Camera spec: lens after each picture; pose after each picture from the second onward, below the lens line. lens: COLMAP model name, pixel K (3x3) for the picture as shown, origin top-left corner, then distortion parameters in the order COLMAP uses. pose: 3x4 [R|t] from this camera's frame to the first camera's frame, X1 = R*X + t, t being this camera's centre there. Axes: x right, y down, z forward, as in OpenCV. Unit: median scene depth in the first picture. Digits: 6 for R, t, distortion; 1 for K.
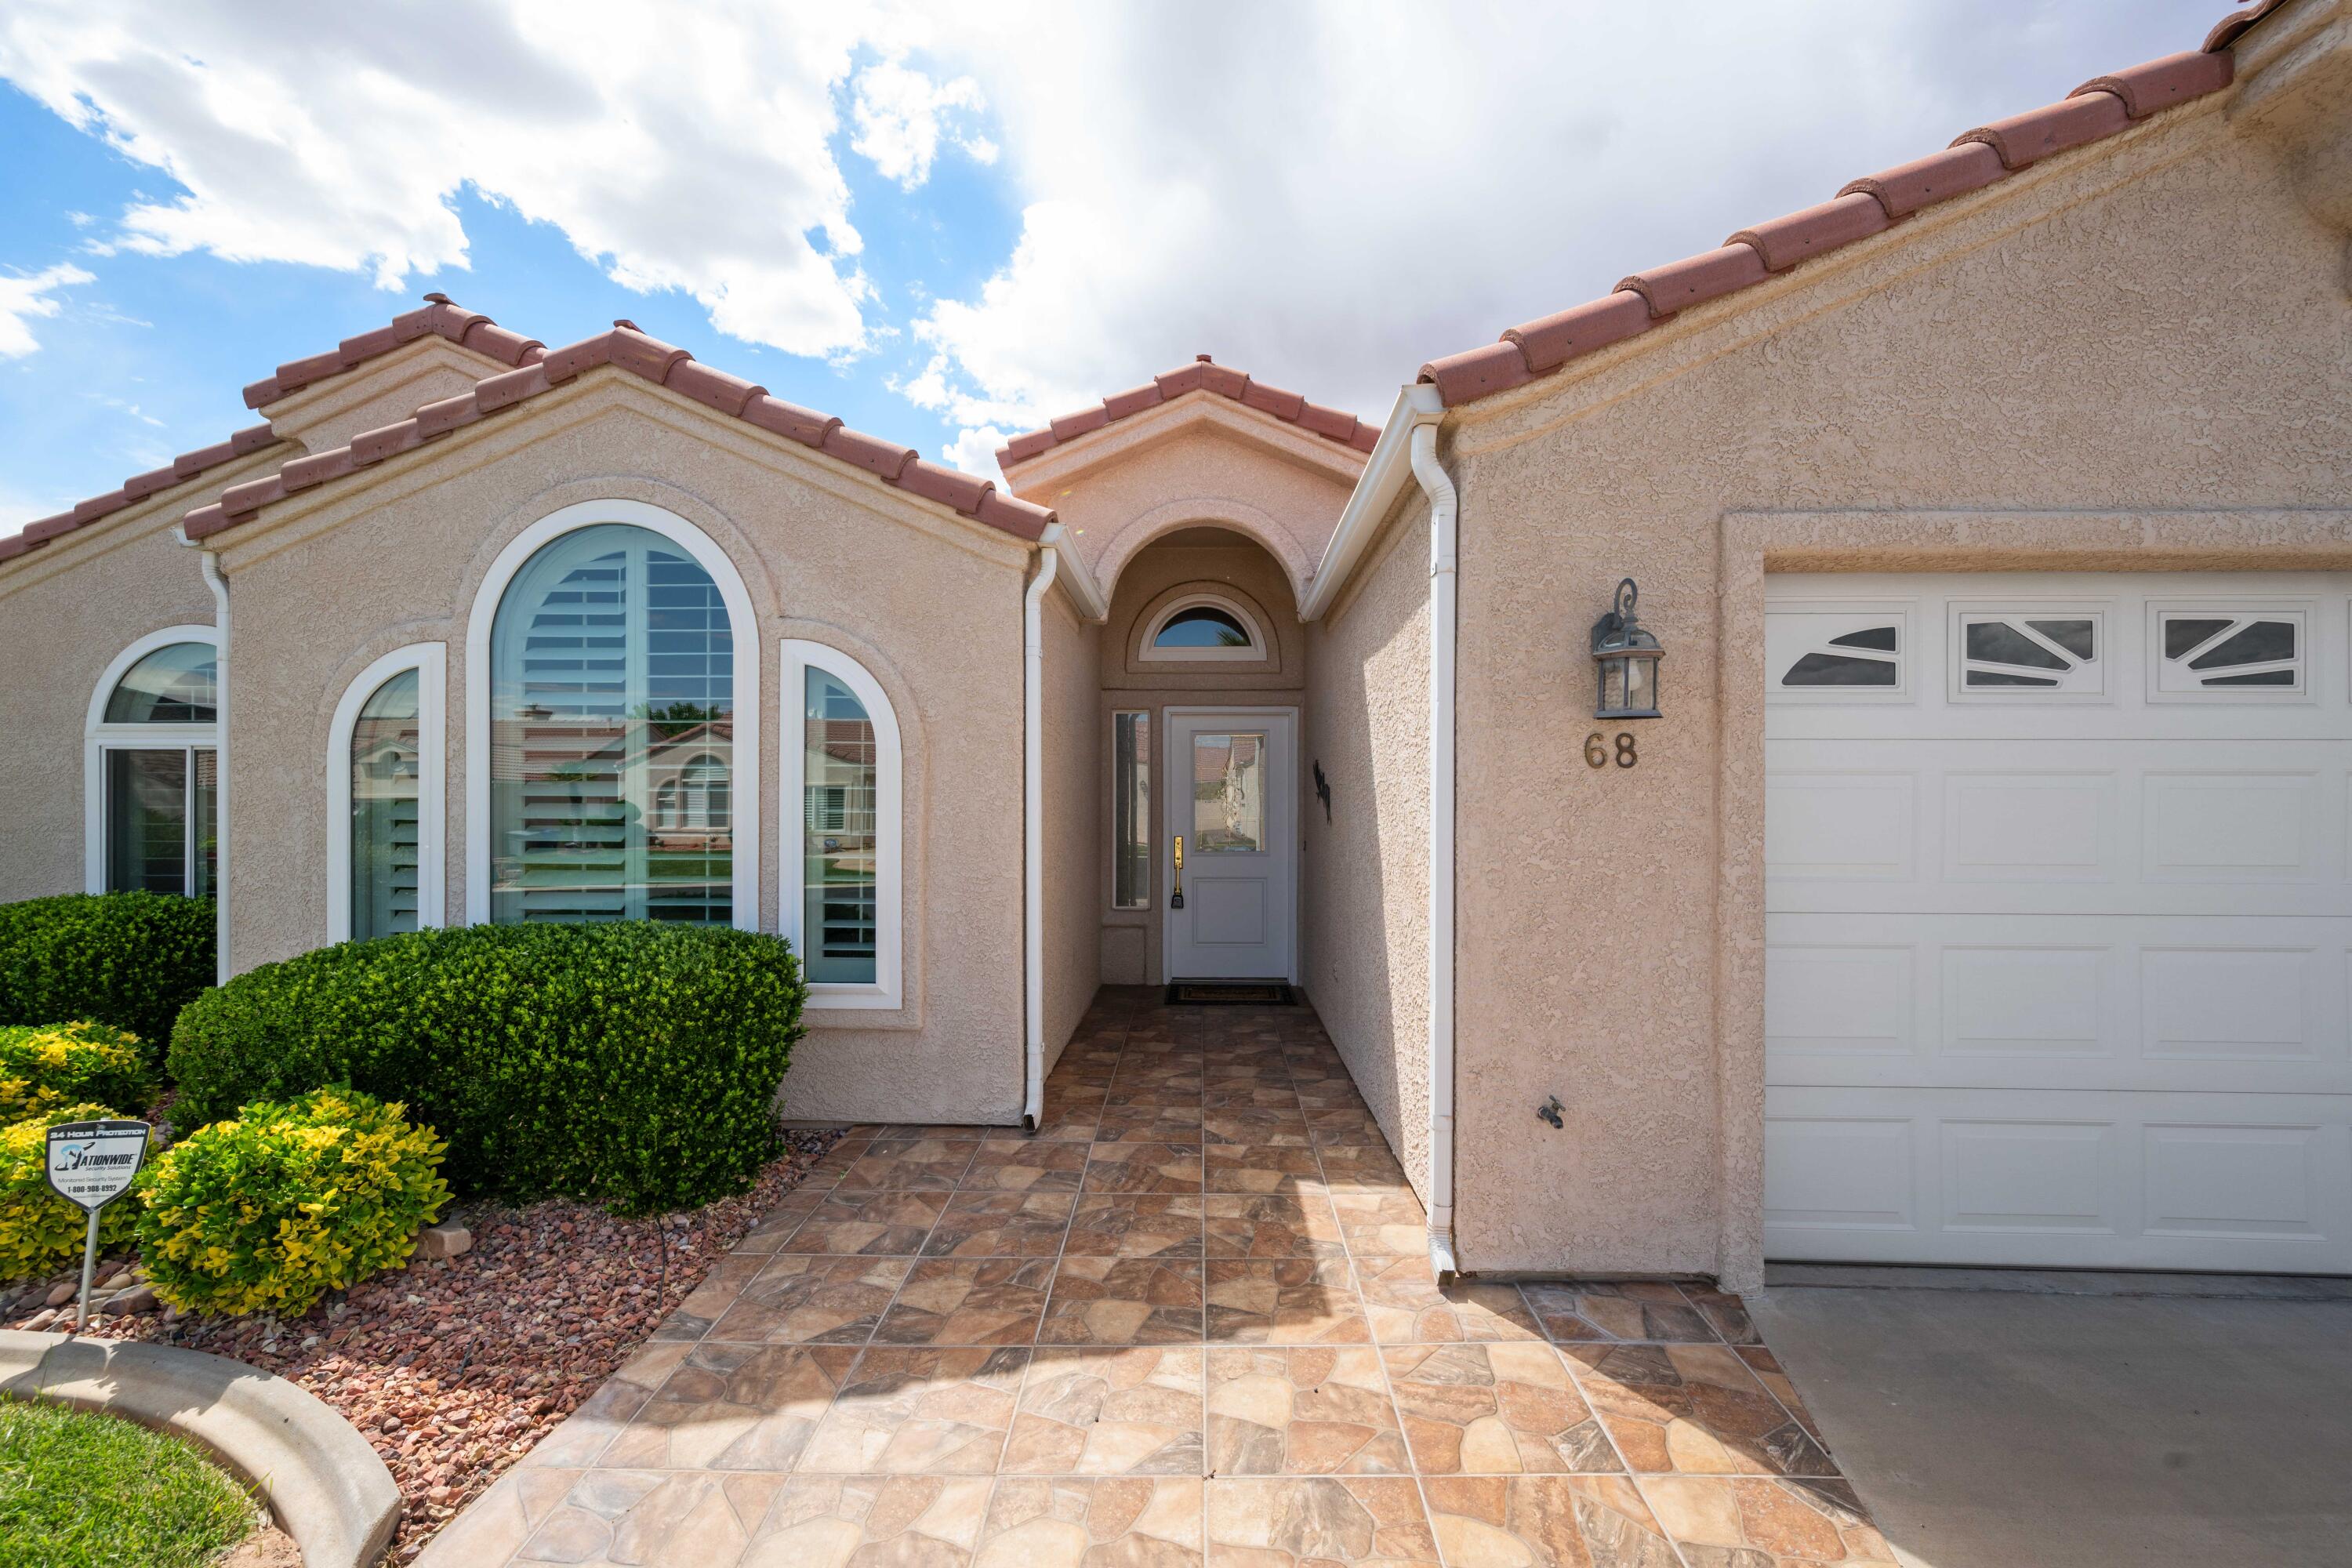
lens RADIAL K [[935.6, 0, 1176.8], [0, 935.6, 807.2], [0, 0, 1]] dist [-0.003062, 0.000937]
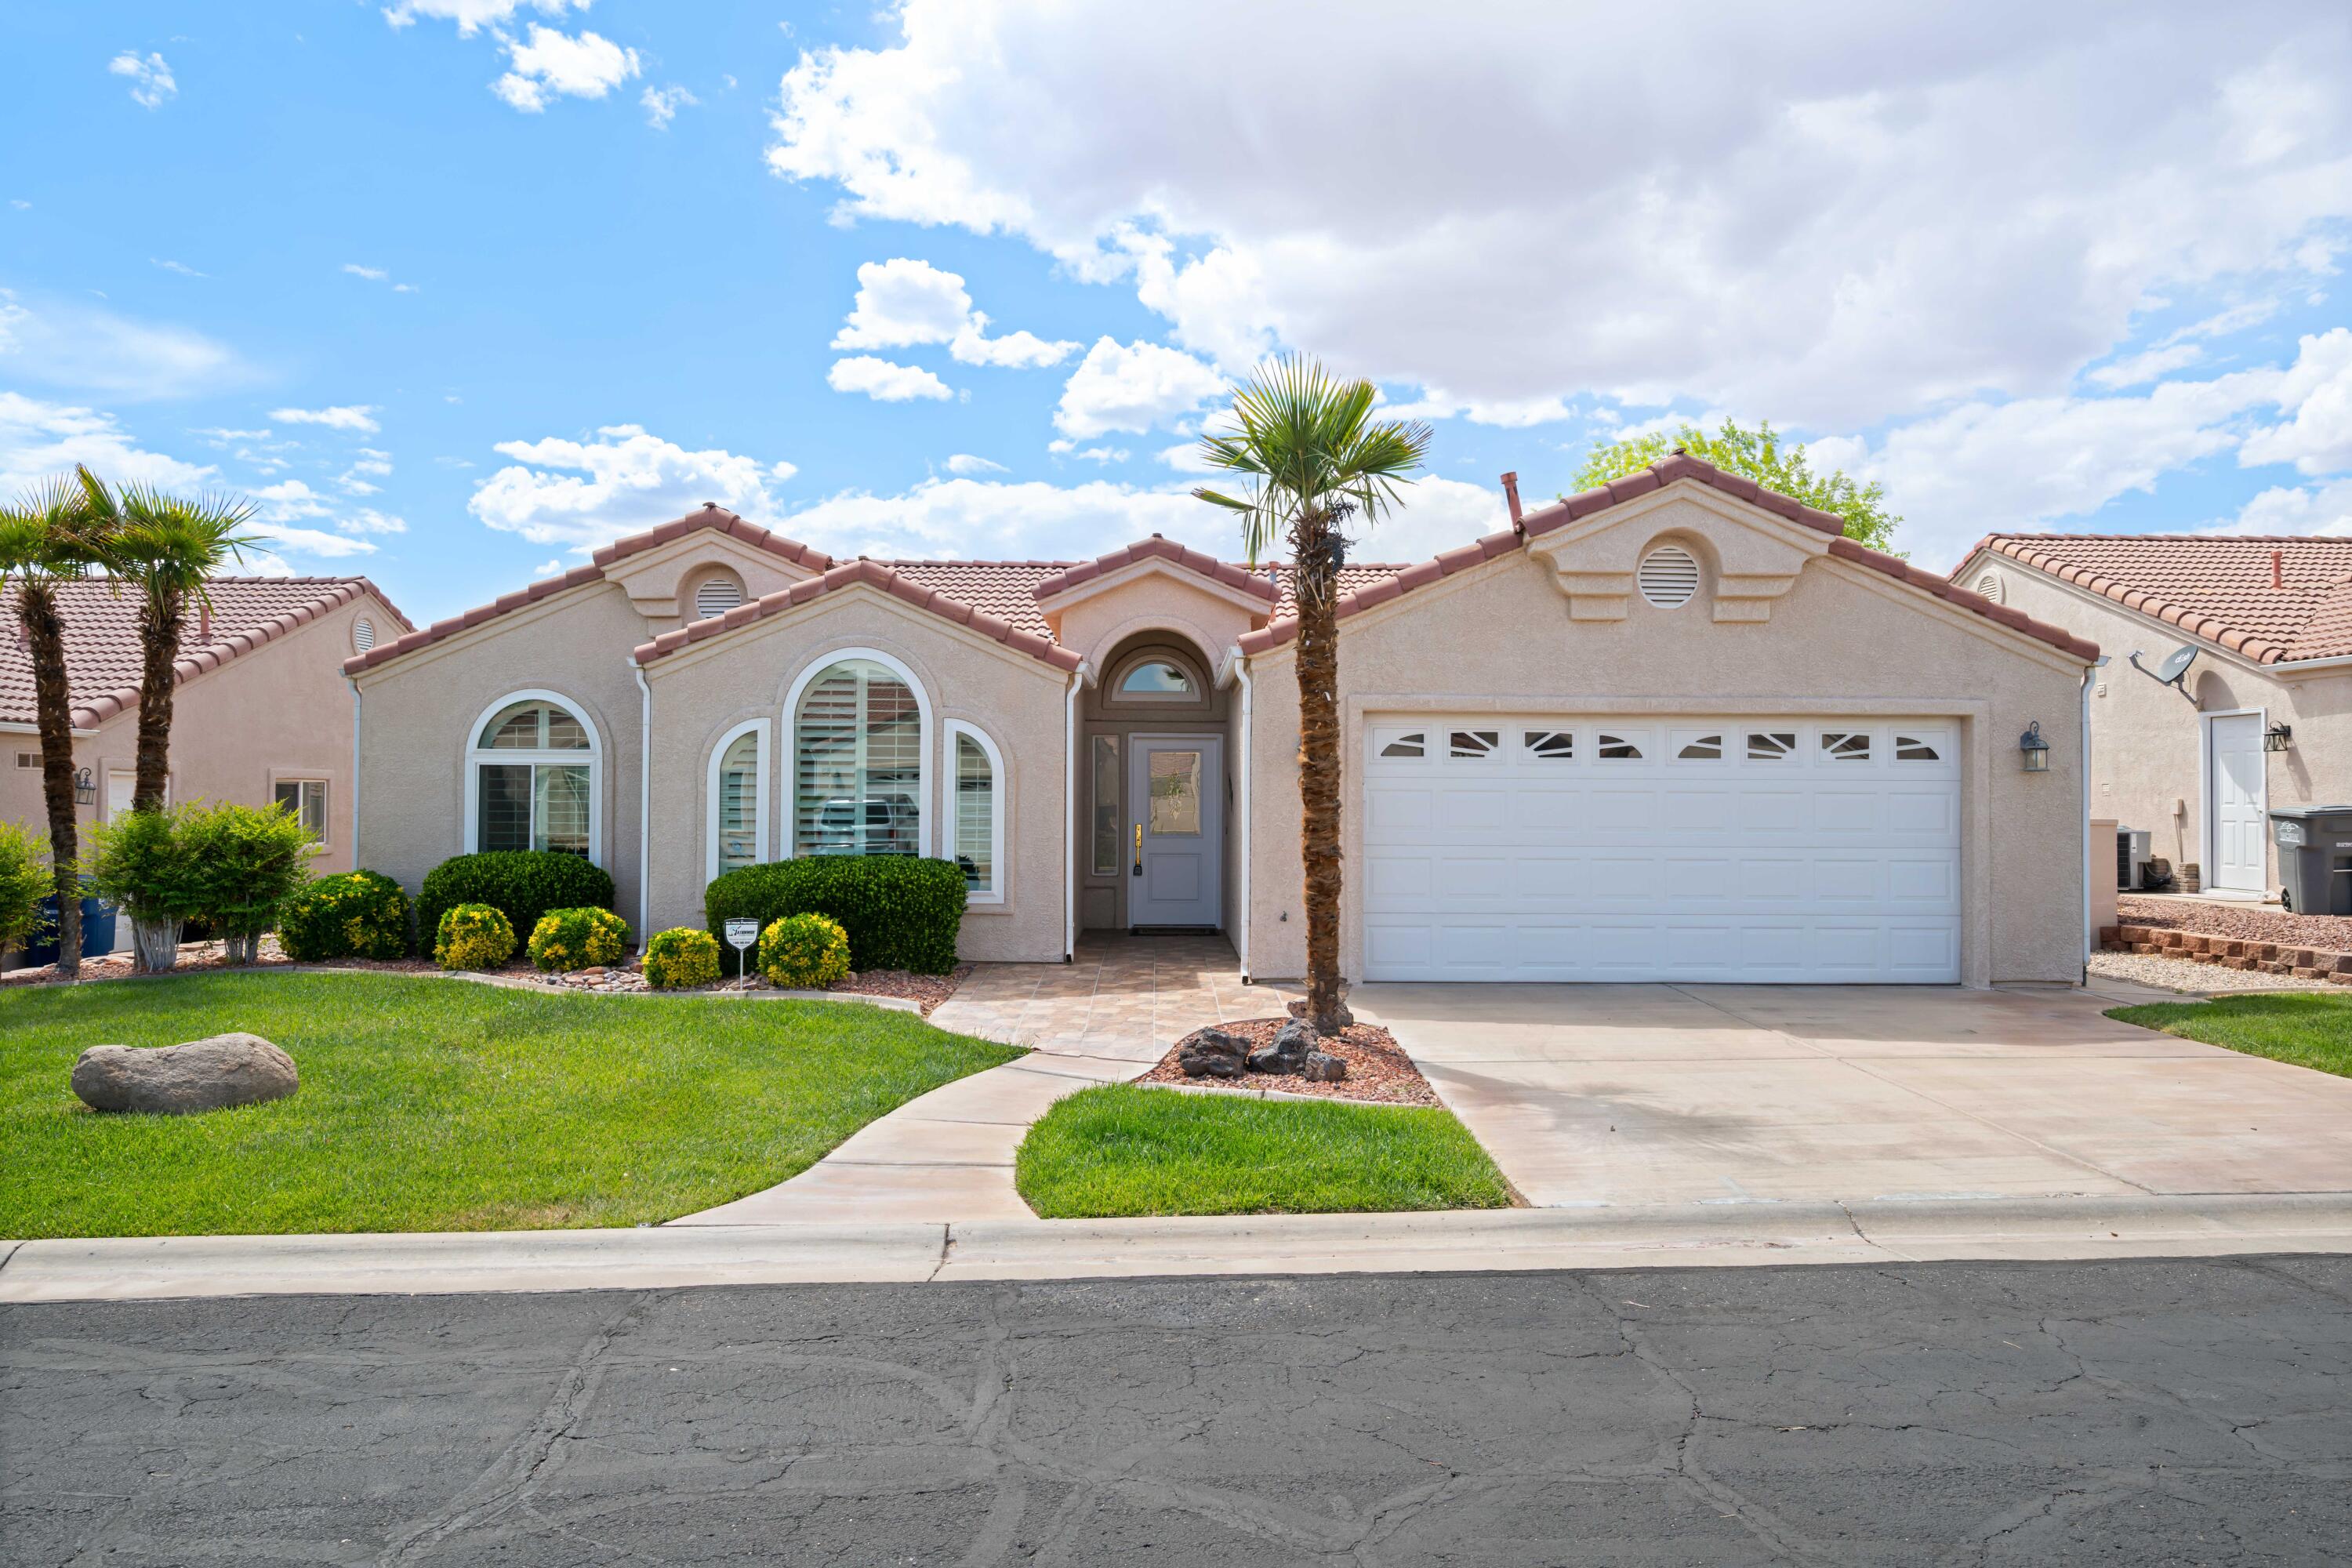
lens RADIAL K [[1437.5, 0, 1190.7], [0, 1437.5, 781.2], [0, 0, 1]] dist [-0.004281, 0.008002]
pose [[0.998808, 0.004863, 0.048573, -0.046086], [-0.003995, 0.999831, -0.017954, 0.008248], [-0.048652, 0.017738, 0.998658, -2.107518]]
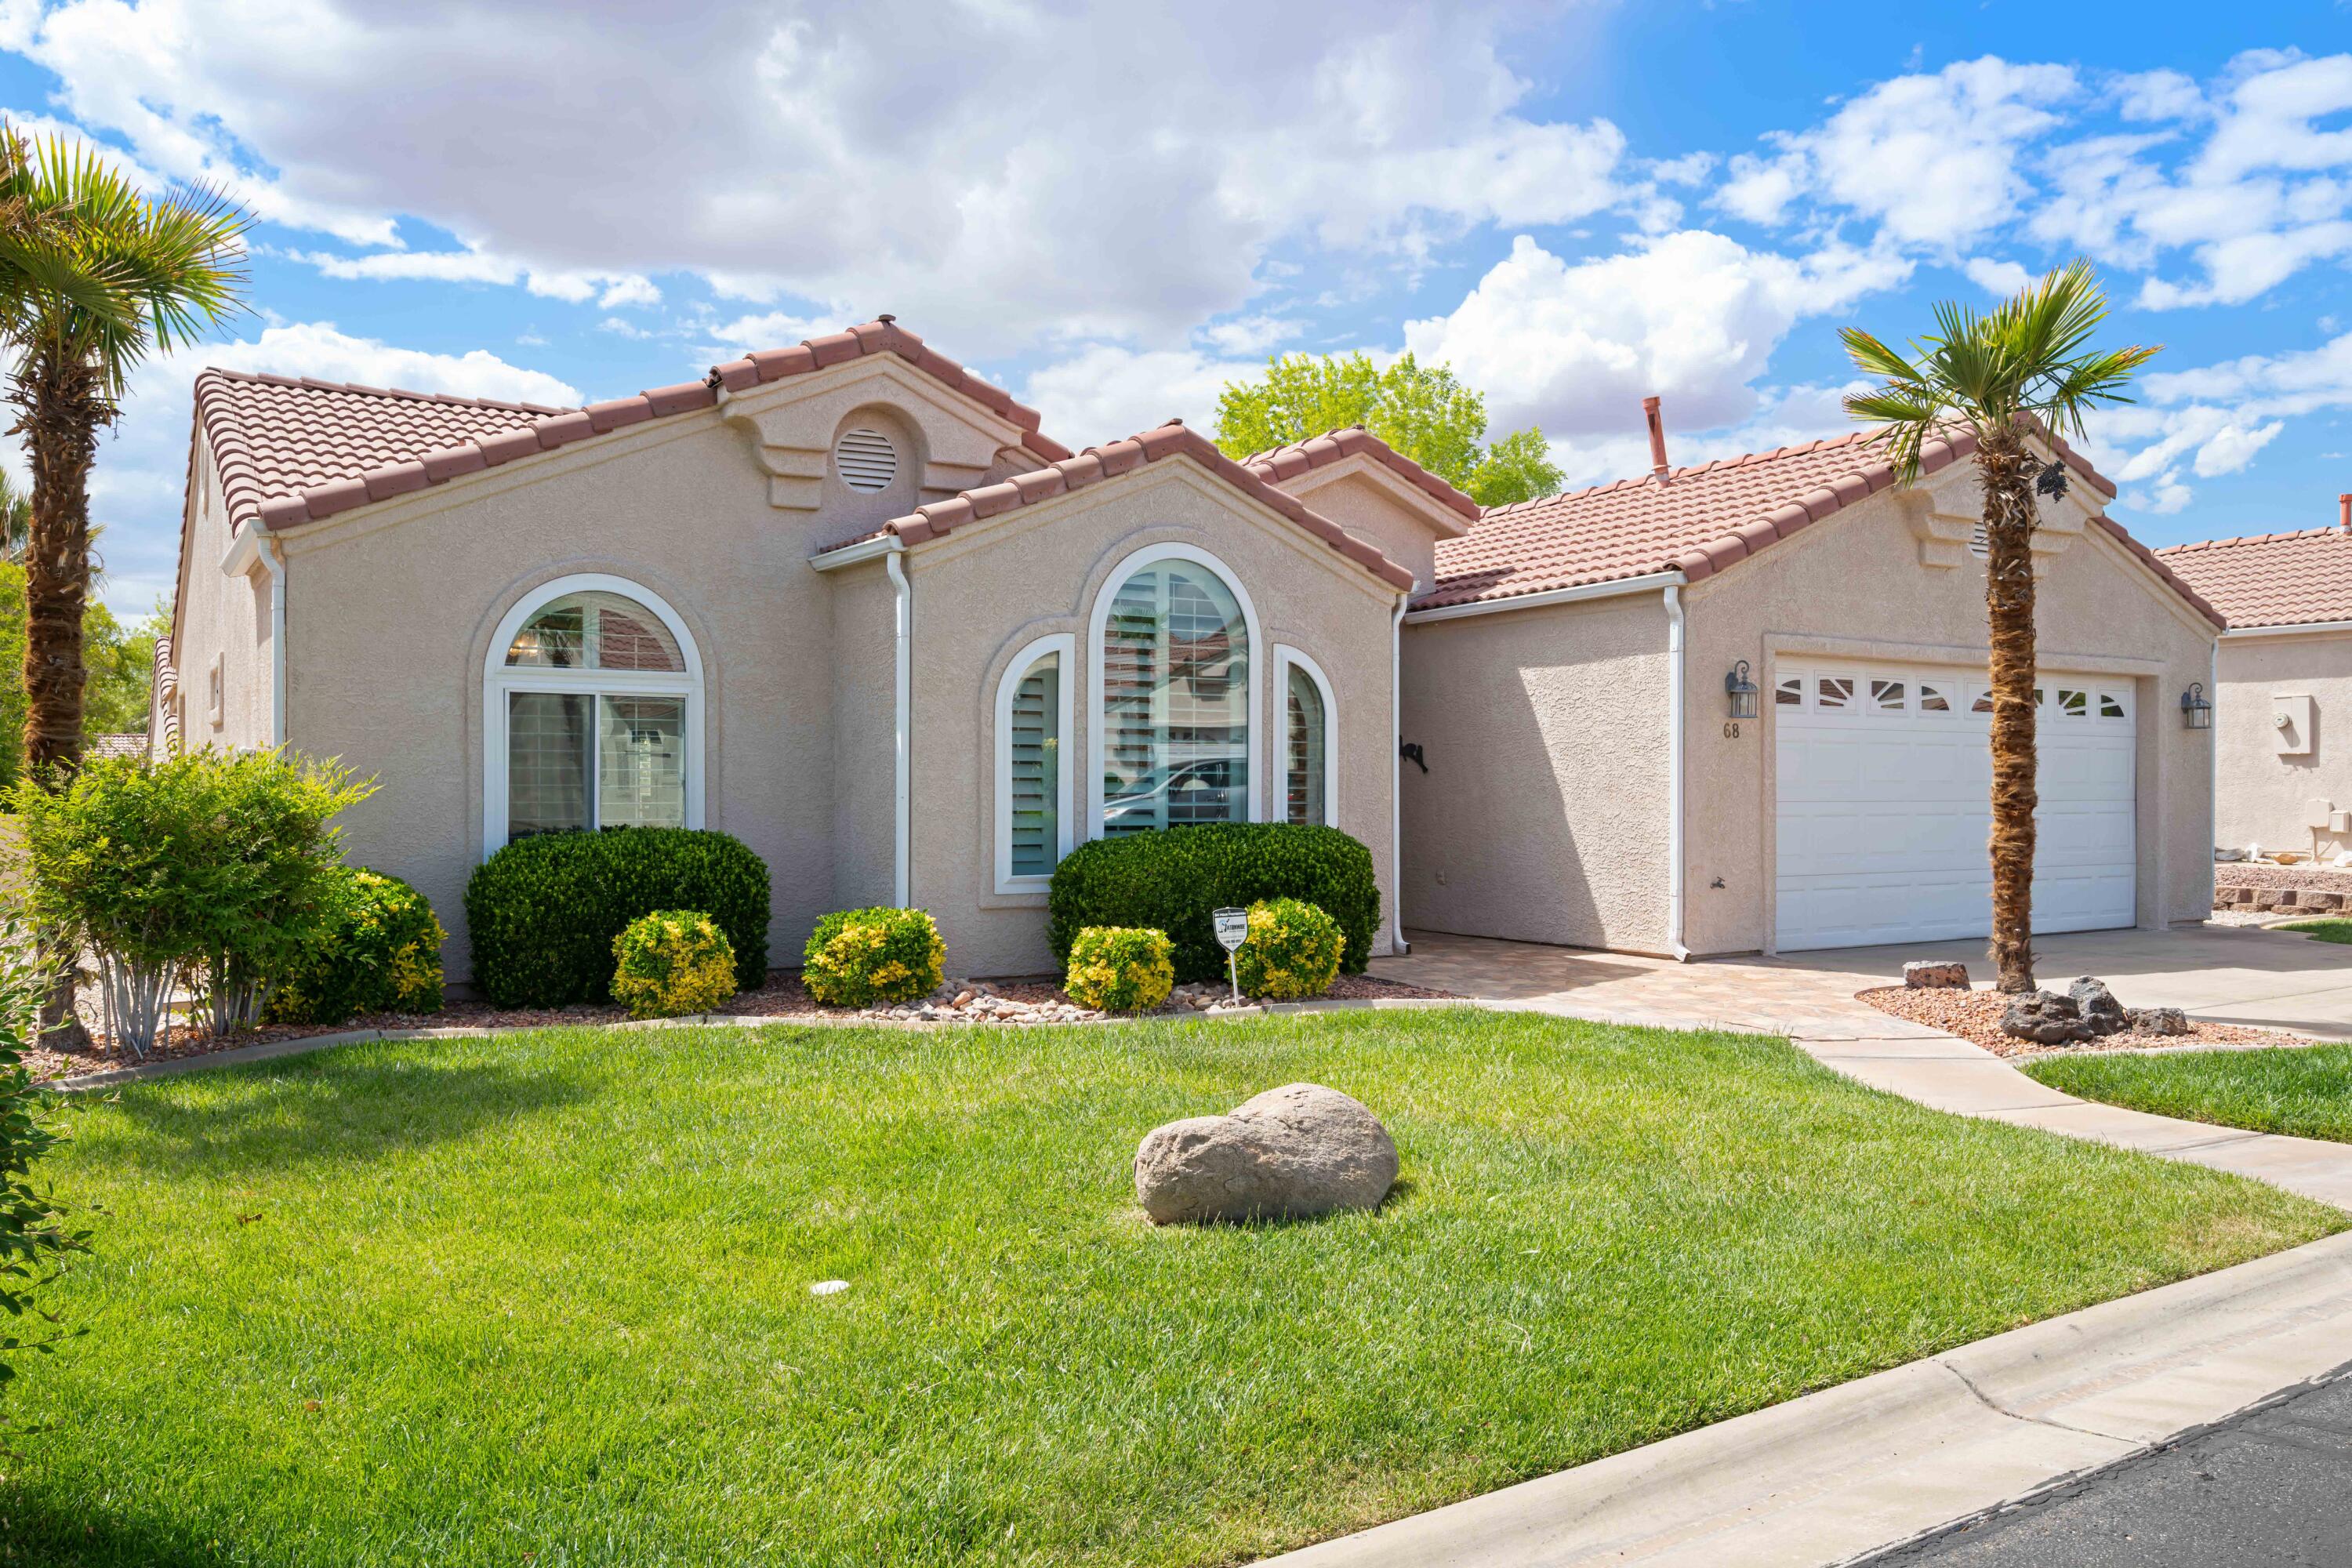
lens RADIAL K [[1789.0, 0, 1173.2], [0, 1789.0, 784.9], [0, 0, 1]] dist [-0.002026, -0.006668]
pose [[0.830176, 0.000881, 0.557501, -2.199741], [0.001756, 0.999990, -0.004195, 0.063611], [-0.557499, 0.004462, 0.830166, -1.338013]]
